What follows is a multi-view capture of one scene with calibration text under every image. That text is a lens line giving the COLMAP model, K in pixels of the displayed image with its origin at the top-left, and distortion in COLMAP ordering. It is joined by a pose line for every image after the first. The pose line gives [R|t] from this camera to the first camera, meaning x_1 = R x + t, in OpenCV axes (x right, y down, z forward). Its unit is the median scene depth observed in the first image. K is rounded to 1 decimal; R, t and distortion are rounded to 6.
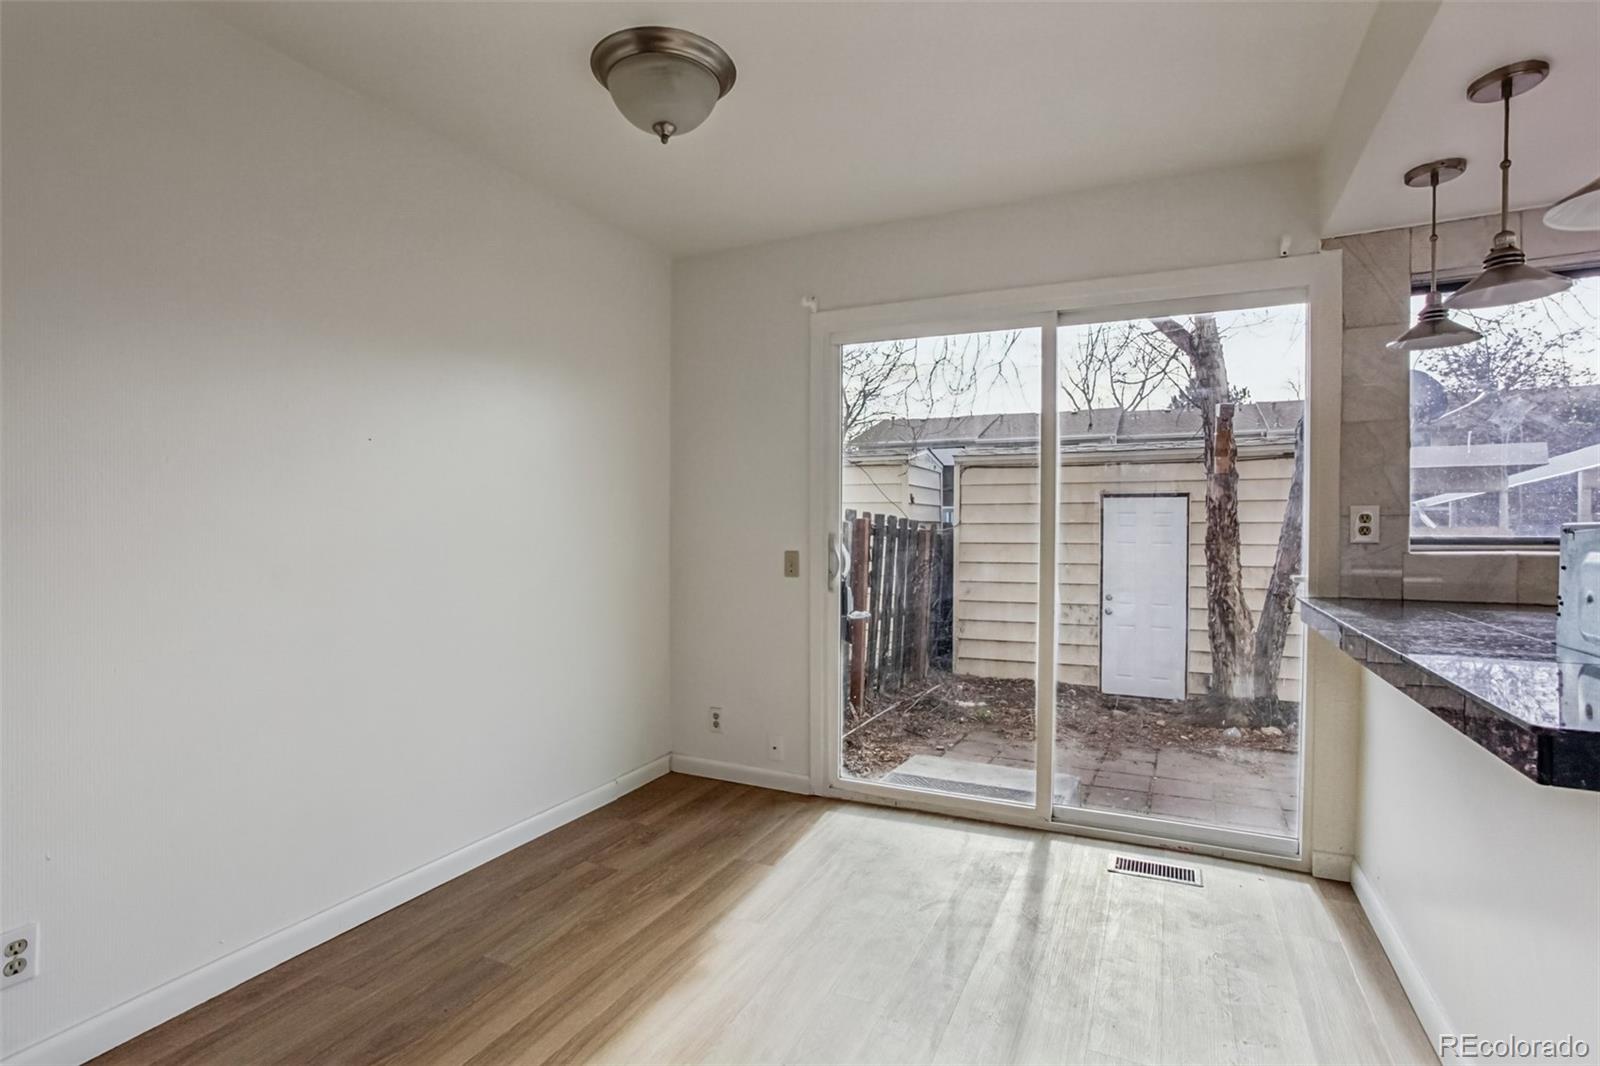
lens RADIAL K [[787.6, 0, 794.8], [0, 787.6, 534.5], [0, 0, 1]] dist [-0.039190, 0.023803]
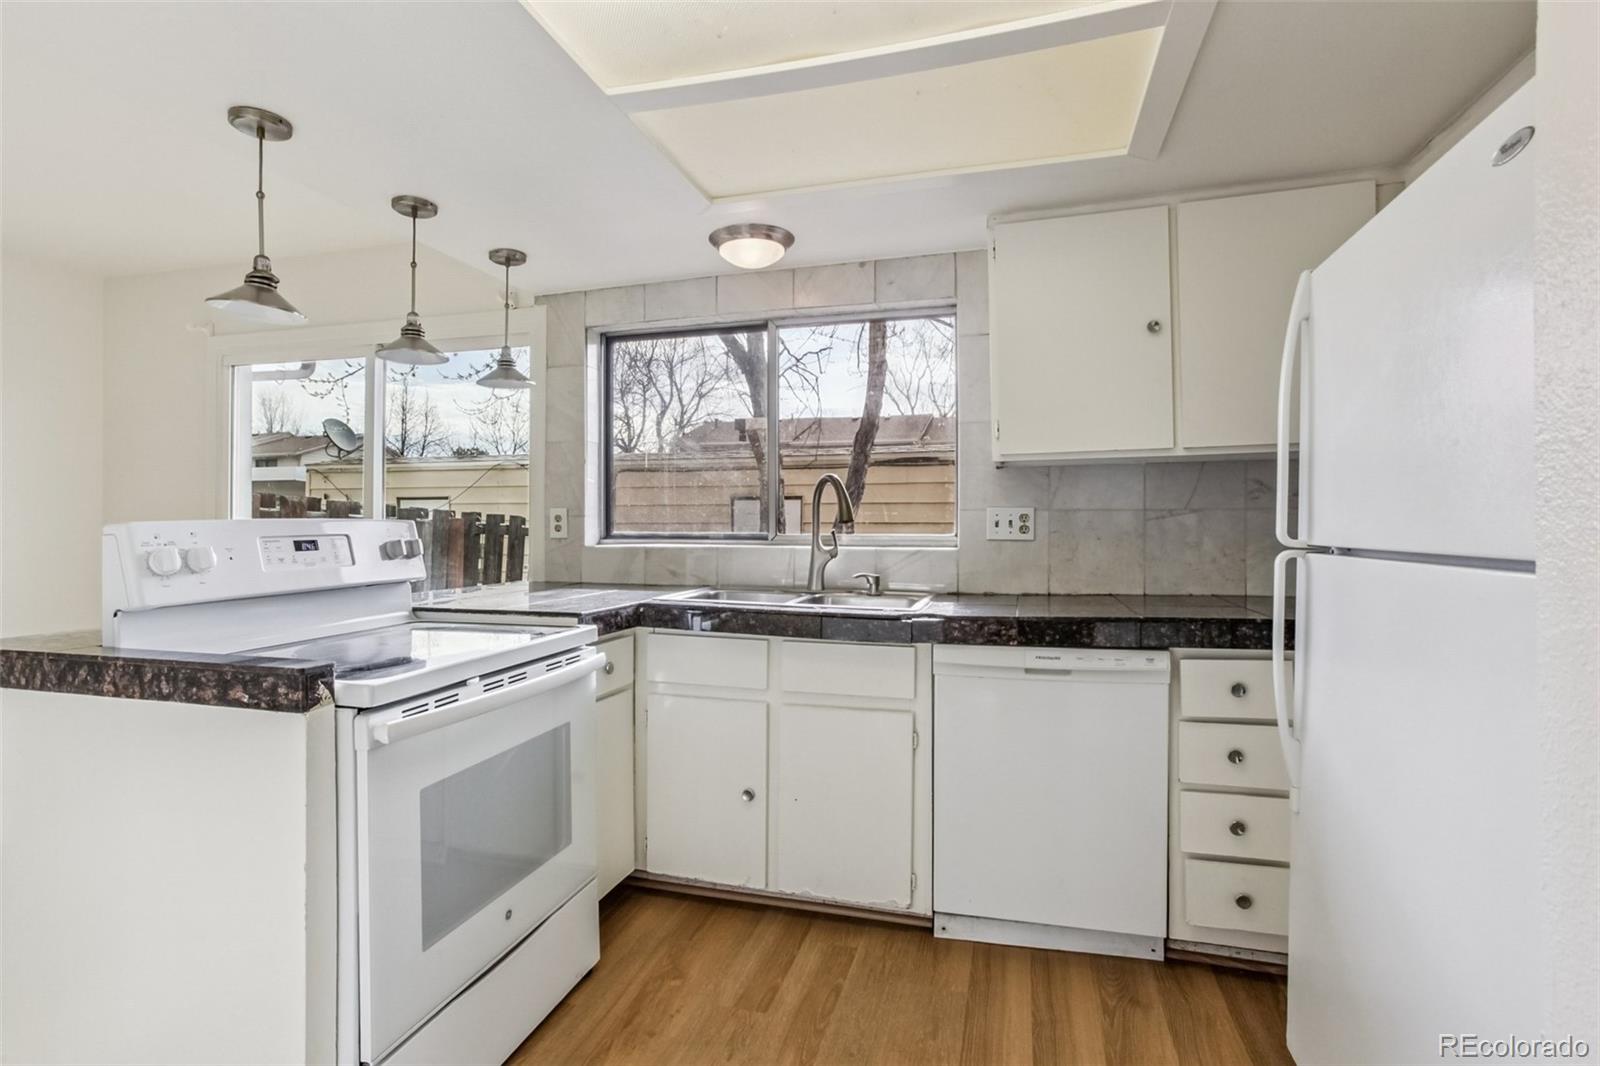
lens RADIAL K [[787.6, 0, 791.2], [0, 787.6, 524.1], [0, 0, 1]] dist [-0.039190, 0.023803]
pose [[0.985090, 0.000978, 0.172034, 0.653127], [0.001192, 0.999921, -0.012509, 0.003525], [-0.172033, 0.012528, 0.985012, -0.236047]]
